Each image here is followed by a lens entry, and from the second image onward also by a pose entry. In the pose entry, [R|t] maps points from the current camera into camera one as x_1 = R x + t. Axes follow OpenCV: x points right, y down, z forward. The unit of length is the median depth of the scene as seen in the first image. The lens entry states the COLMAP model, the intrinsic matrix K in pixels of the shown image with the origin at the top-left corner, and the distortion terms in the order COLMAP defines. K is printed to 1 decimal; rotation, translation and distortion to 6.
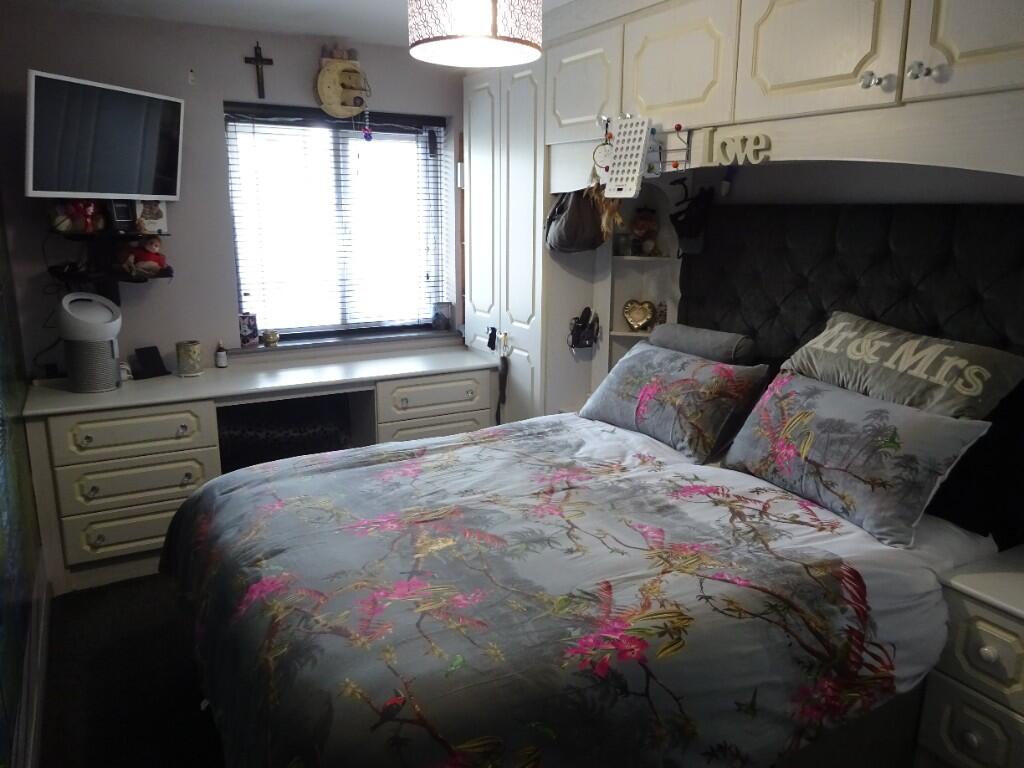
lens RADIAL K [[756.8, 0, 513.5], [0, 756.8, 385.4], [0, 0, 1]] dist [-0.007443, 0.016047]
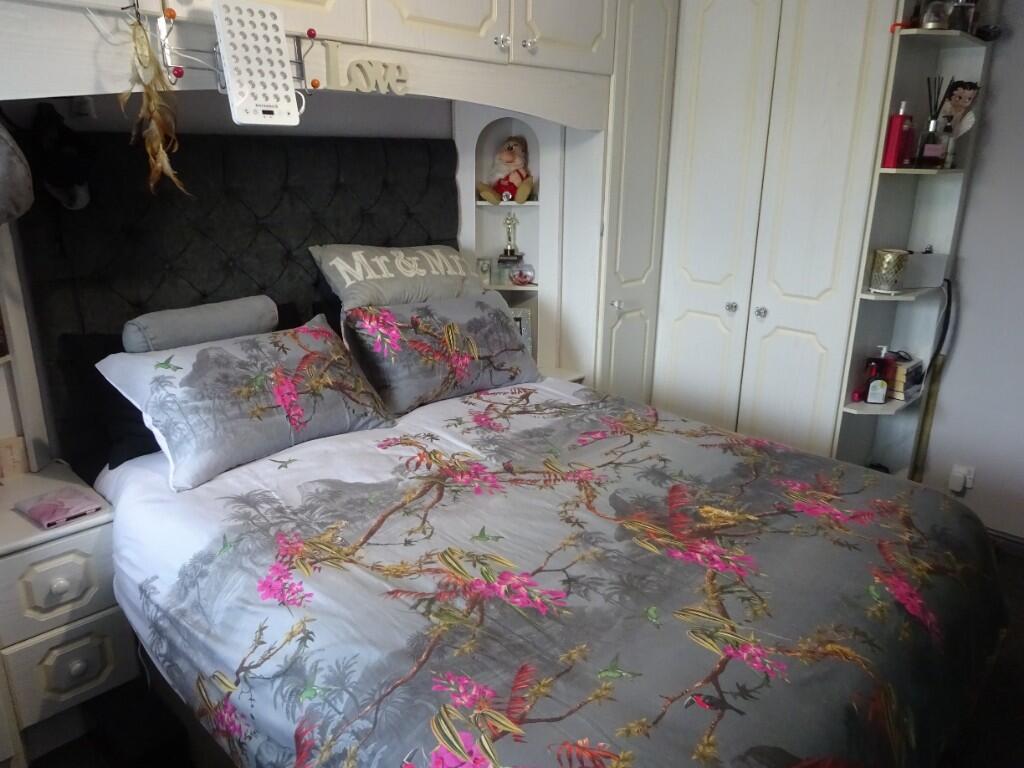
lens RADIAL K [[756.8, 0, 514.9], [0, 756.8, 382.1], [0, 0, 1]] dist [-0.007443, 0.016047]
pose [[-0.290130, -0.296035, 0.910048, -0.711000], [0.199782, 0.911262, 0.360122, -0.280568], [-0.935902, 0.286294, -0.205242, 1.177261]]
